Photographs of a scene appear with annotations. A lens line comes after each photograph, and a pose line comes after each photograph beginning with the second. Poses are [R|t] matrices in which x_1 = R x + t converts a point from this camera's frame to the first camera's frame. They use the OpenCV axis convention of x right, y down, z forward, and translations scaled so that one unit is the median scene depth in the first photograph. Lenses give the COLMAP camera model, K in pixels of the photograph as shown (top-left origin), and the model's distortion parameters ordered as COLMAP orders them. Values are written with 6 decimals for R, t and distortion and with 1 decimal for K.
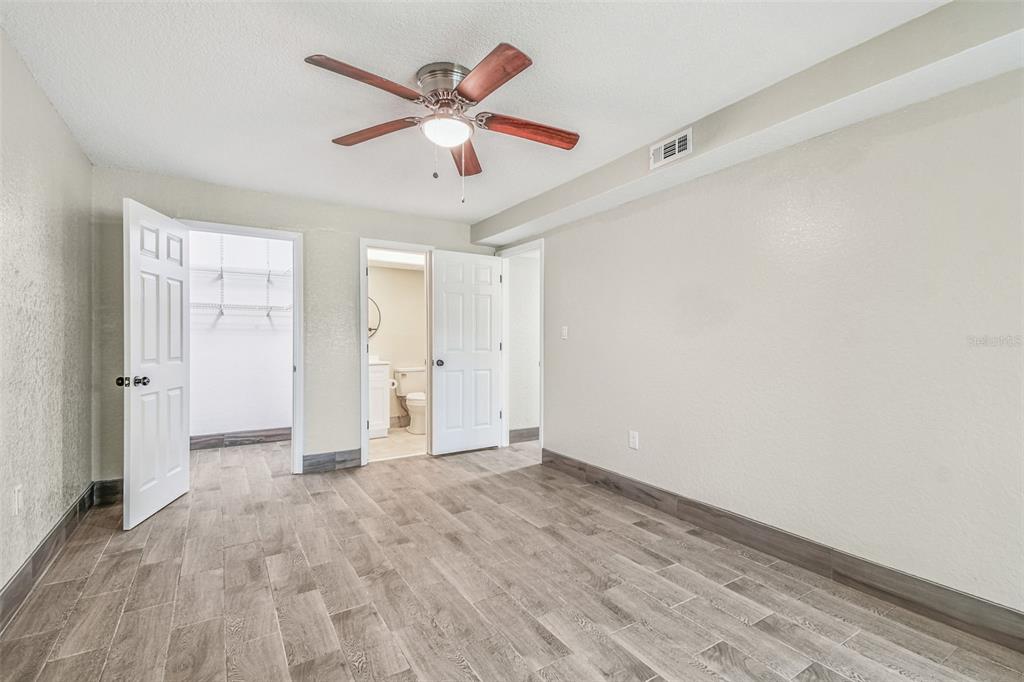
lens RADIAL K [[466.9, 0, 519.1], [0, 466.9, 340.4], [0, 0, 1]] dist [0.031150, -0.000254]
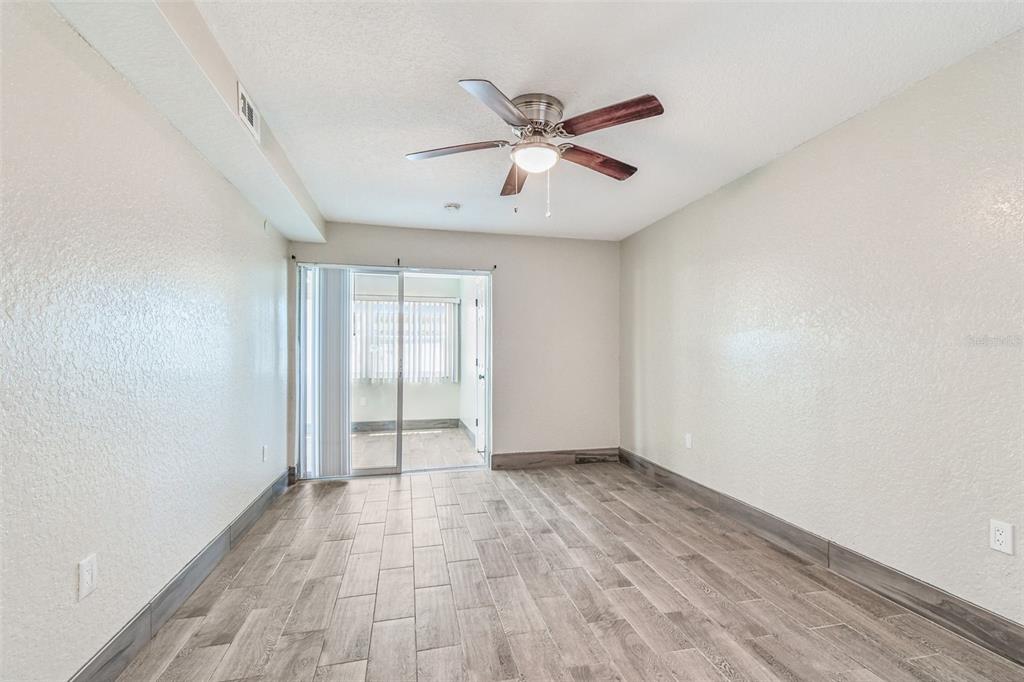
lens RADIAL K [[466.9, 0, 519.1], [0, 466.9, 340.4], [0, 0, 1]] dist [0.031150, -0.000254]
pose [[-0.946094, 0.009063, 0.323764, -0.444020], [-0.001177, 0.999506, -0.031419, -0.000248], [-0.323889, -0.030106, -0.945616, 1.933002]]
